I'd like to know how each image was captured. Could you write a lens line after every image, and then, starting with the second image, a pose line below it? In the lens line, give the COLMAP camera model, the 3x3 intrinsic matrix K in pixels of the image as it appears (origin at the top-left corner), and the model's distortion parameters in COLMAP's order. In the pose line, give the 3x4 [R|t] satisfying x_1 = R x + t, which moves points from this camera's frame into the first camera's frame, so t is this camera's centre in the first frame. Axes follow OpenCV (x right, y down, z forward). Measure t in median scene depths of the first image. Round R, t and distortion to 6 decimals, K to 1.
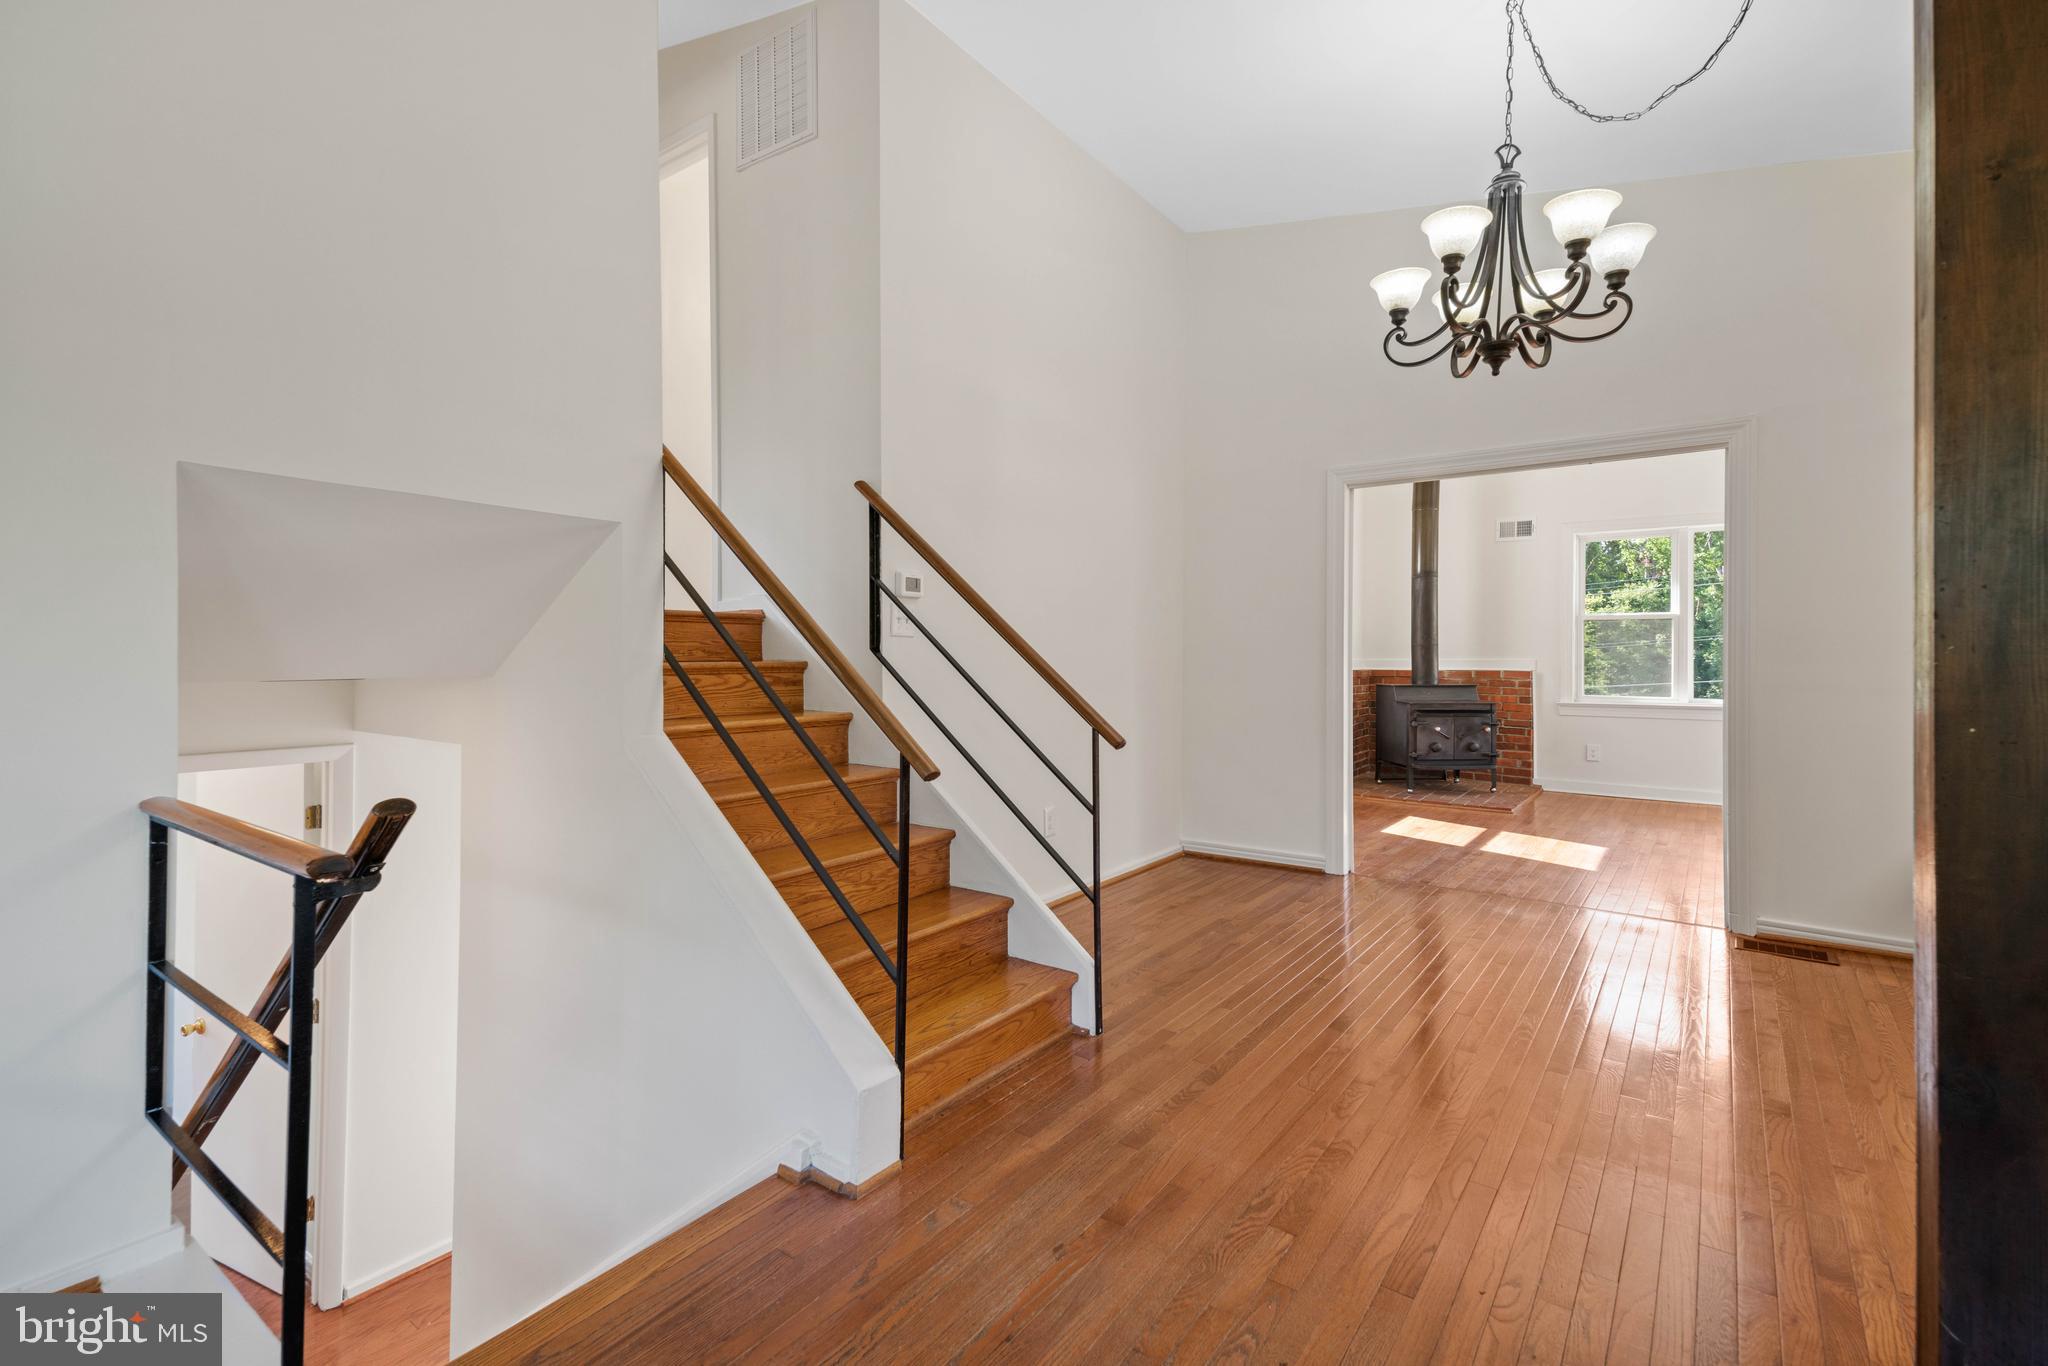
lens RADIAL K [[922.6, 0, 1006.1], [0, 922.6, 675.3], [0, 0, 1]] dist [0.054660, -0.028059]
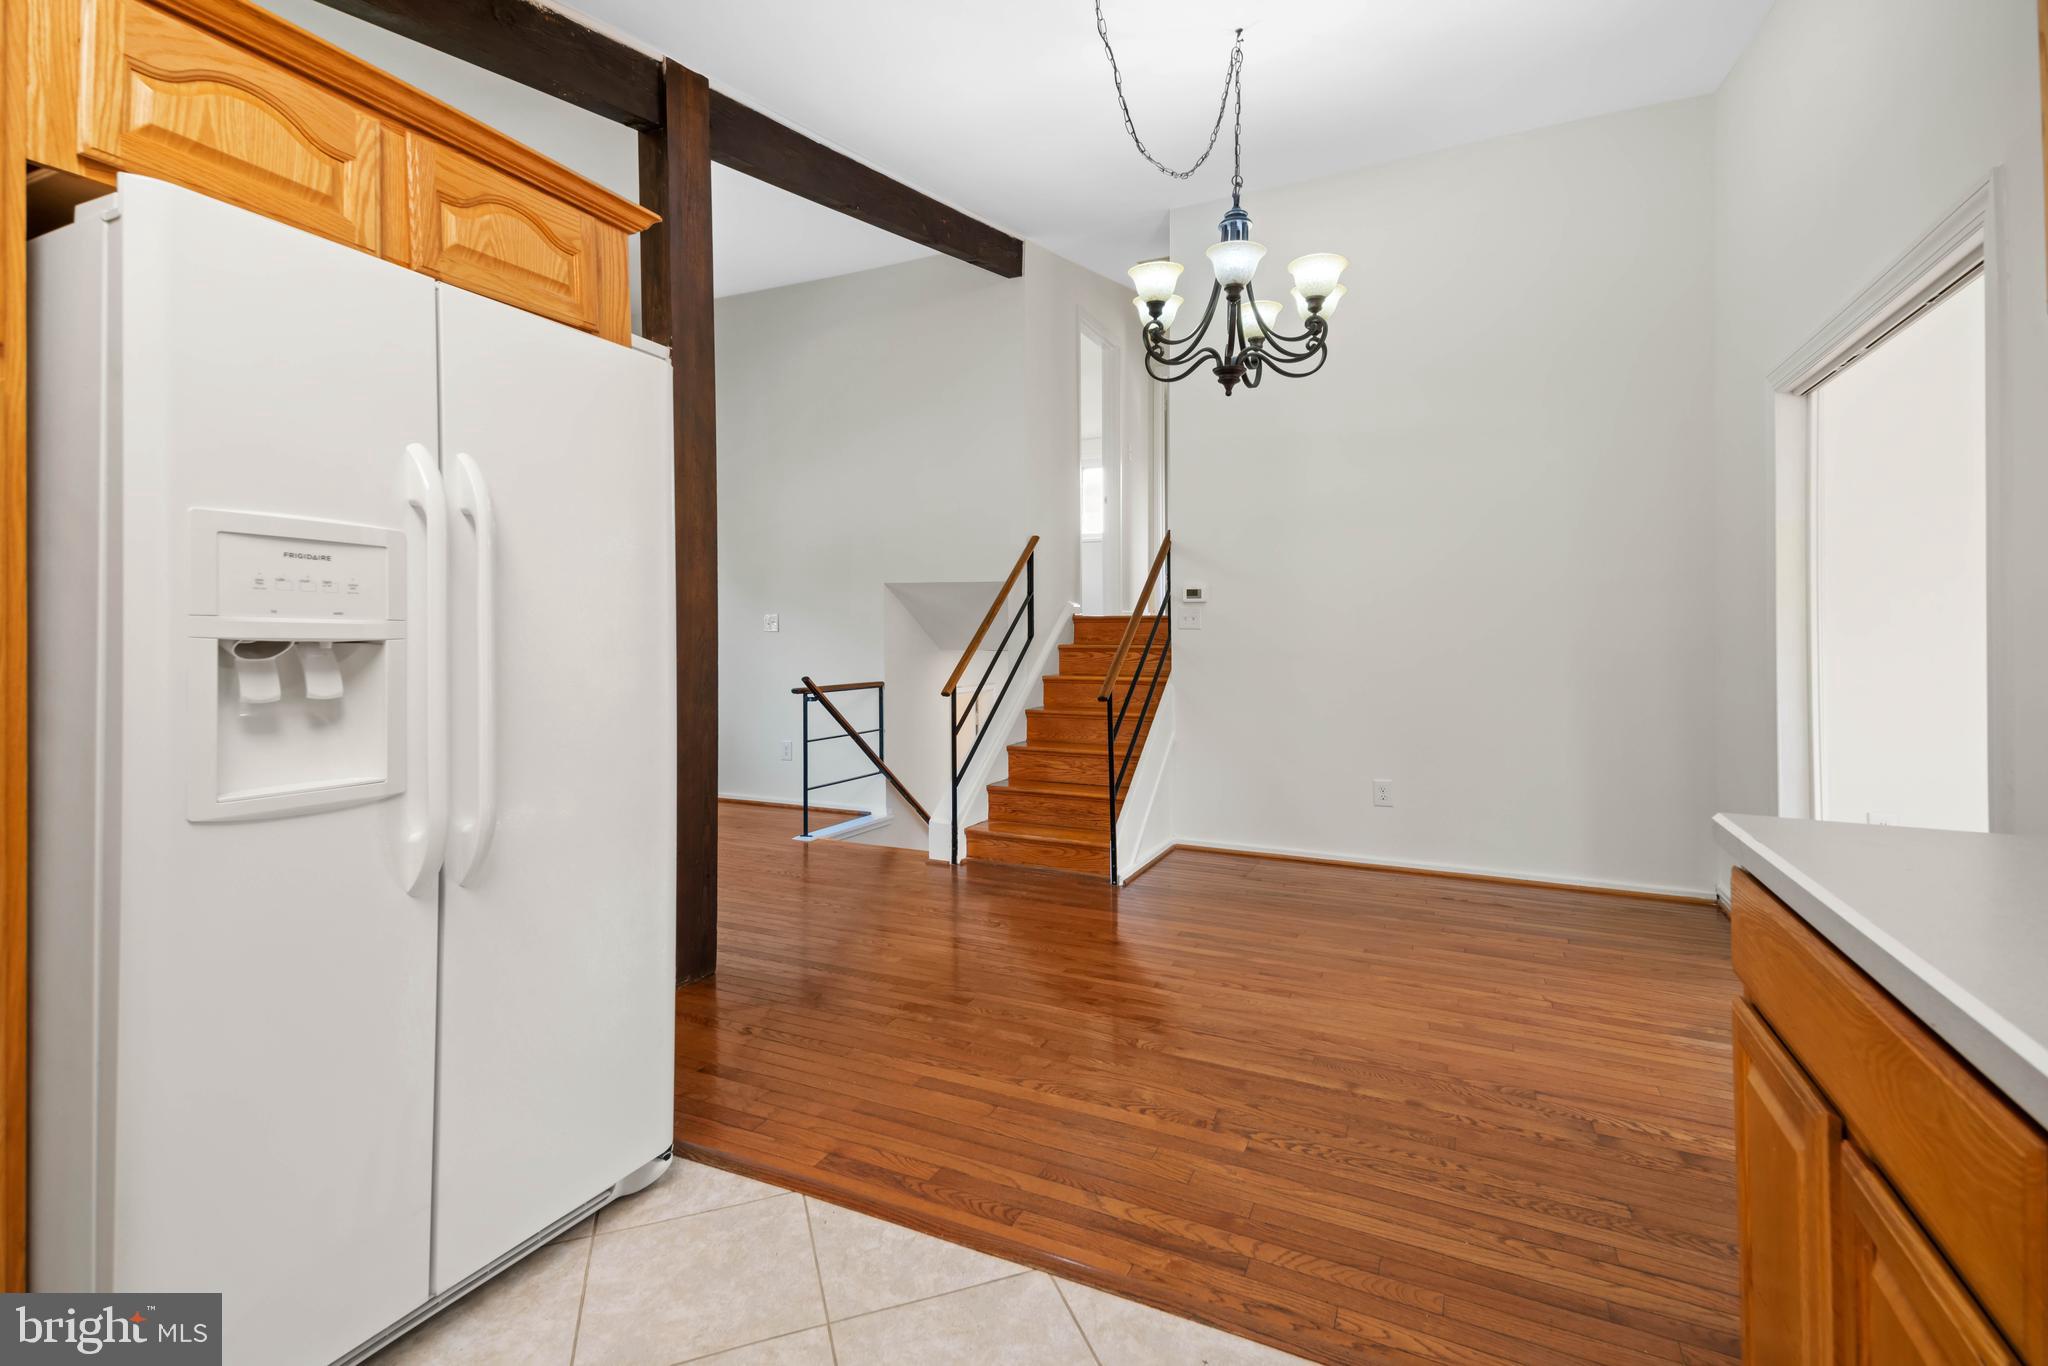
lens RADIAL K [[936.6, 0, 1022.2], [0, 936.6, 638.7], [0, 0, 1]] dist [0.067095, -0.019841]
pose [[0.183855, -0.002308, -0.982951, 1.655791], [-0.024982, 0.999663, -0.007020, -0.010199], [0.982636, 0.025847, 0.183735, 0.563510]]
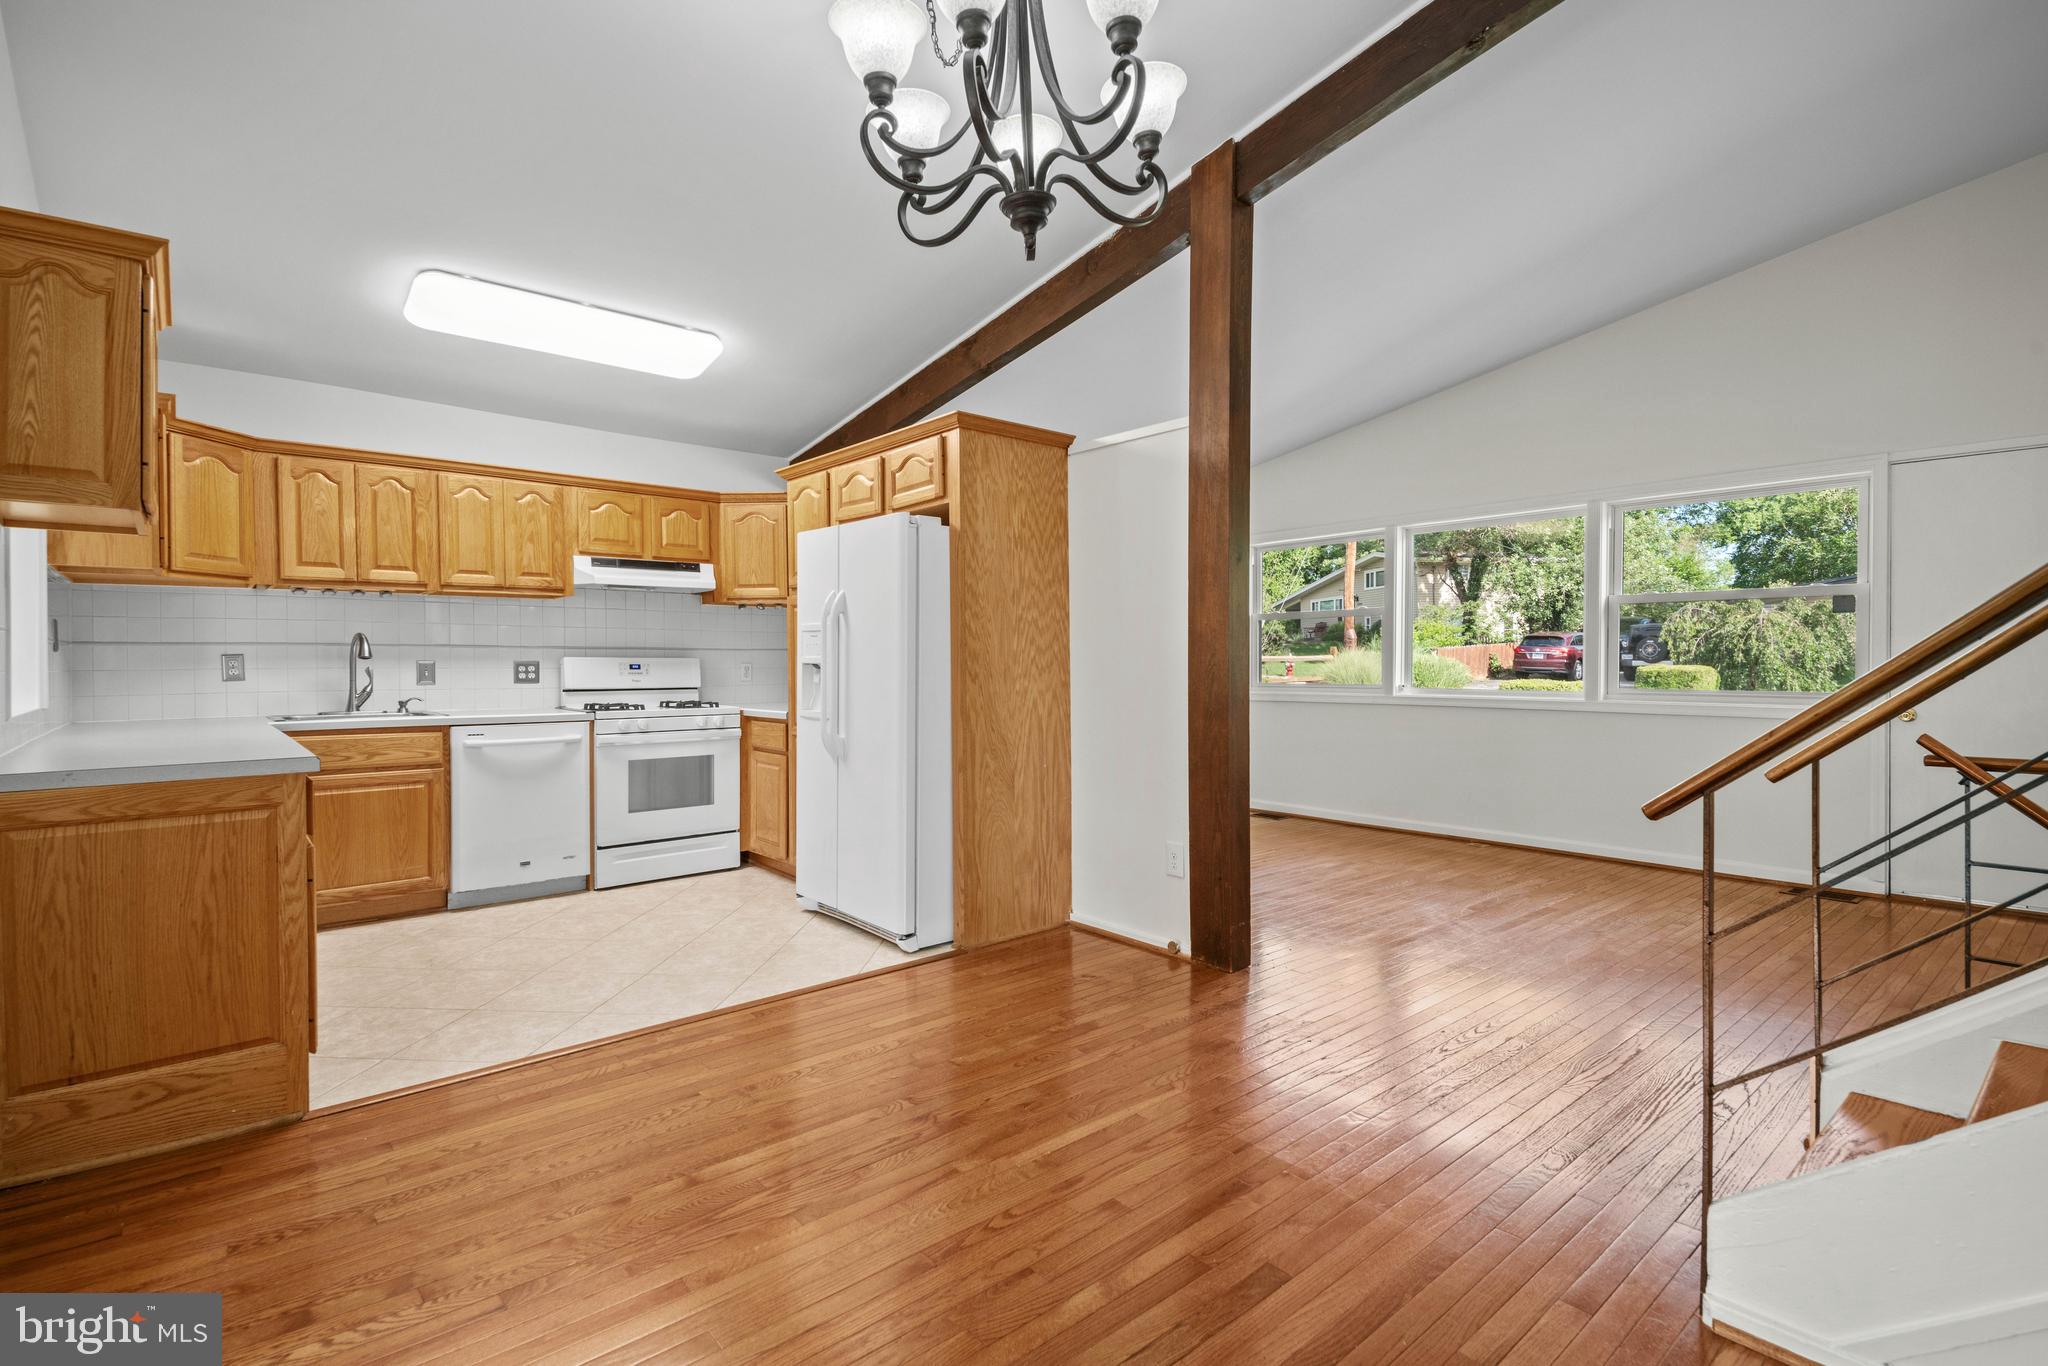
lens RADIAL K [[930.9, 0, 1004.0], [0, 930.9, 696.4], [0, 0, 1]] dist [0.059802, -0.032556]
pose [[-0.971720, -0.012295, 0.235818, 0.401038], [0.002968, 0.997929, 0.064261, -0.047498], [-0.236119, 0.063144, -0.969670, 1.712084]]
